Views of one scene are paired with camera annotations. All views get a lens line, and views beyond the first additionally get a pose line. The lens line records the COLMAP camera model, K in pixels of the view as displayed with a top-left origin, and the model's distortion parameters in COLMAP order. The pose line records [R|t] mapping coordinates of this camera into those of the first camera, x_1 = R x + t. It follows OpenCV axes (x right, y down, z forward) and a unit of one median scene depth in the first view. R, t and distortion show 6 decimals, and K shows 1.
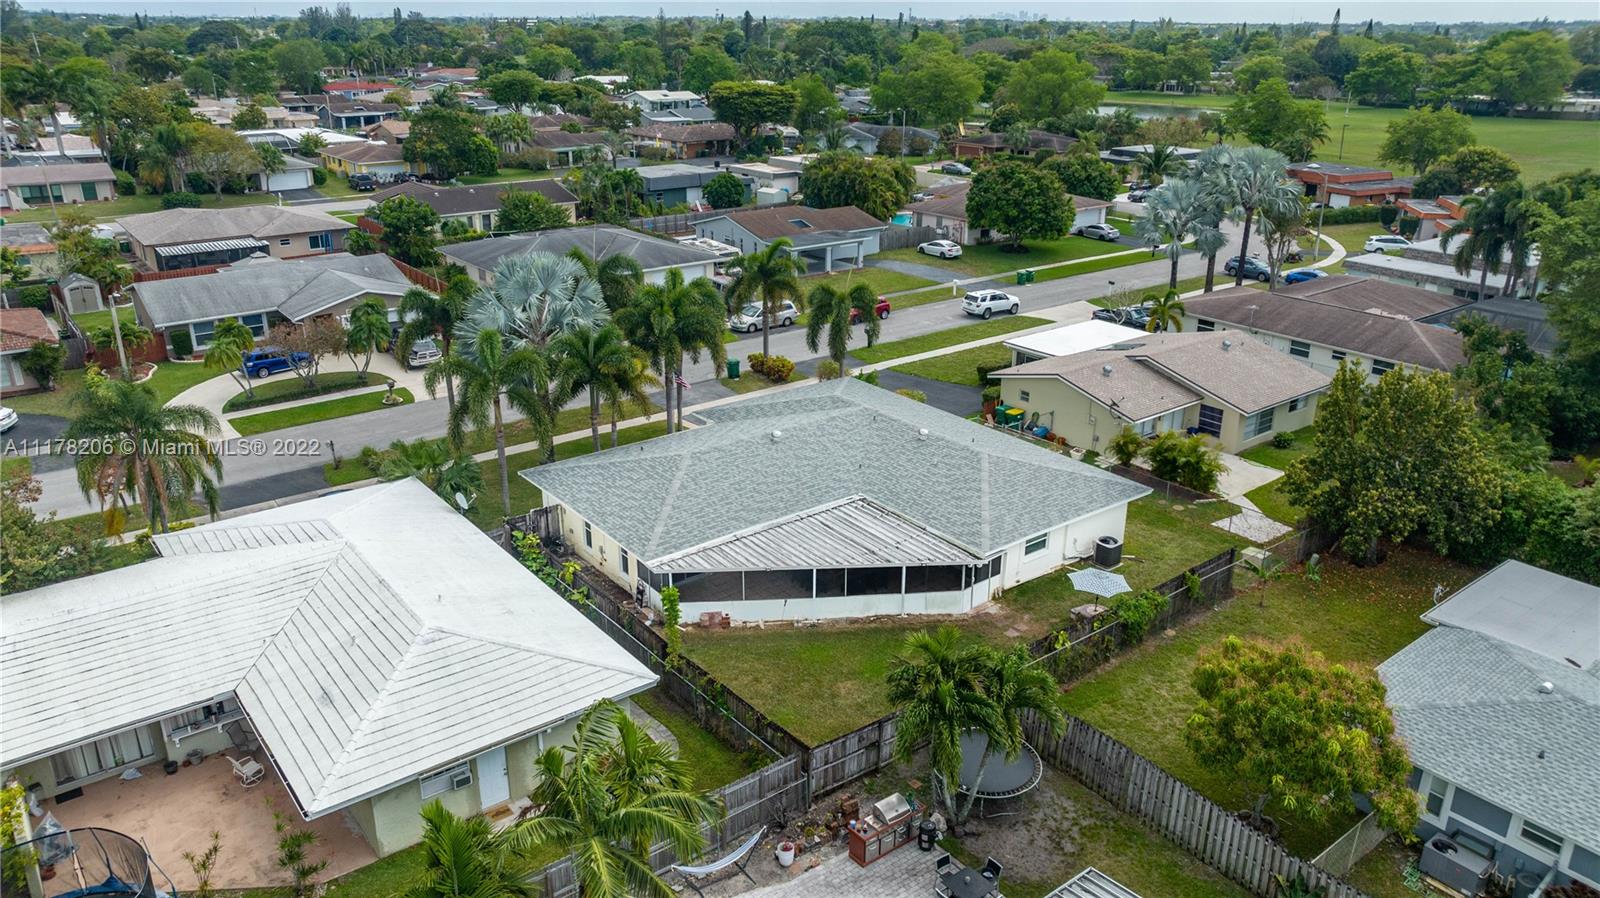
lens RADIAL K [[1122.9, 0, 798.9], [0, 1122.9, 448.8], [0, 0, 1]] dist [-0.030682, -0.001603]
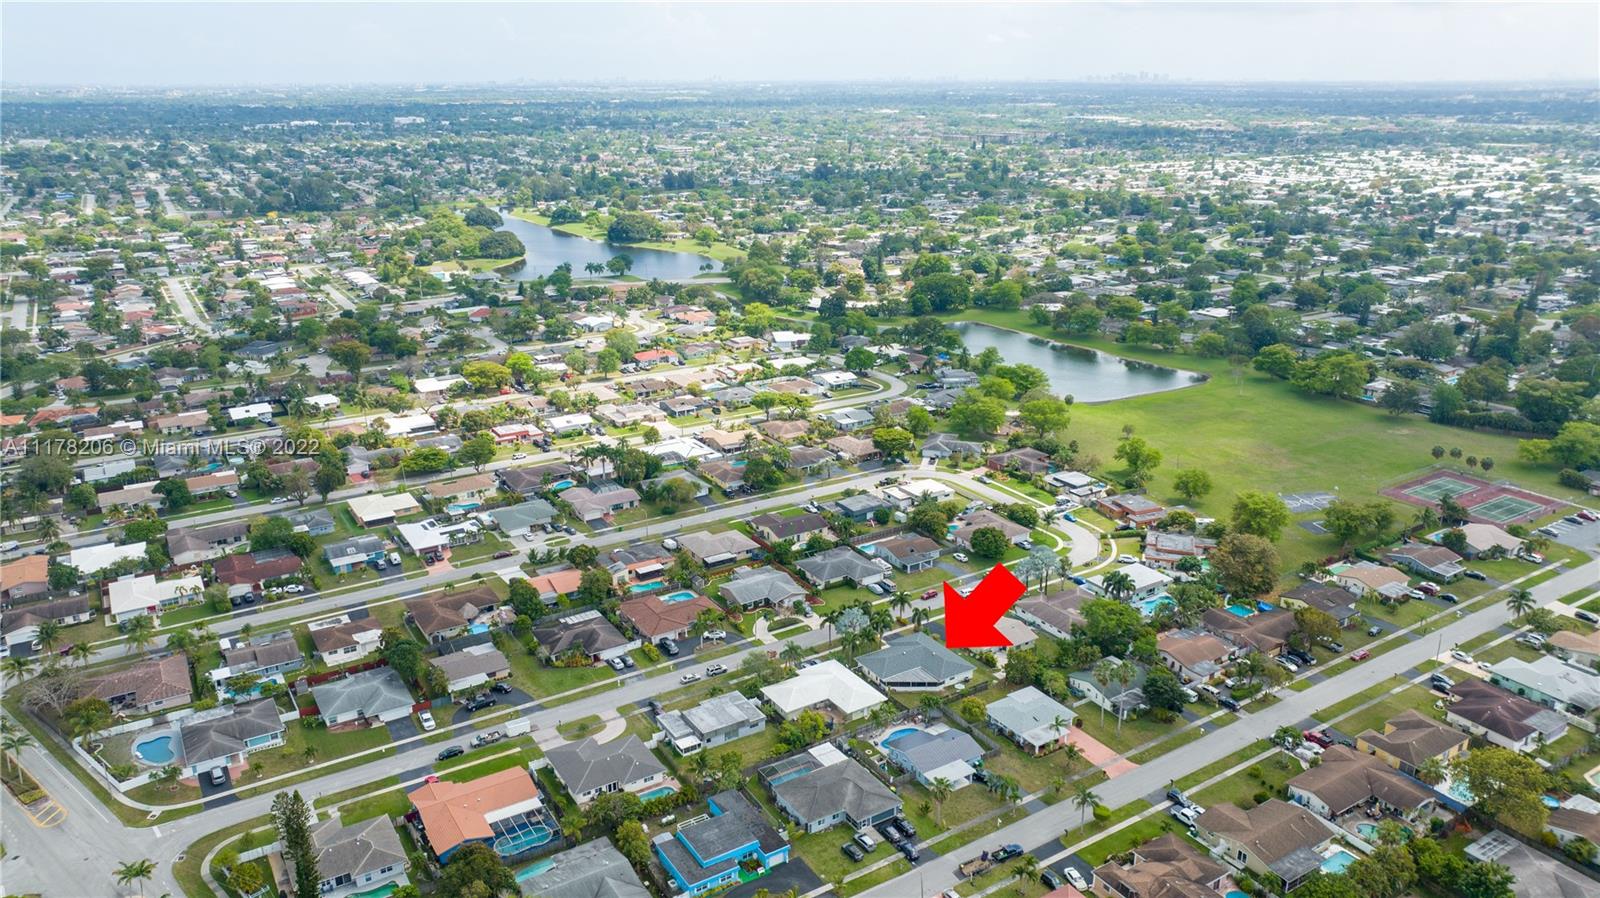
lens RADIAL K [[1122.9, 0, 800.5], [0, 1122.9, 449.9], [0, 0, 1]] dist [-0.030682, -0.001603]
pose [[0.995372, 0.028429, -0.091800, -0.055800], [-0.032083, 0.998741, -0.038573, -0.807406], [0.090587, 0.041340, 0.995030, -4.634006]]
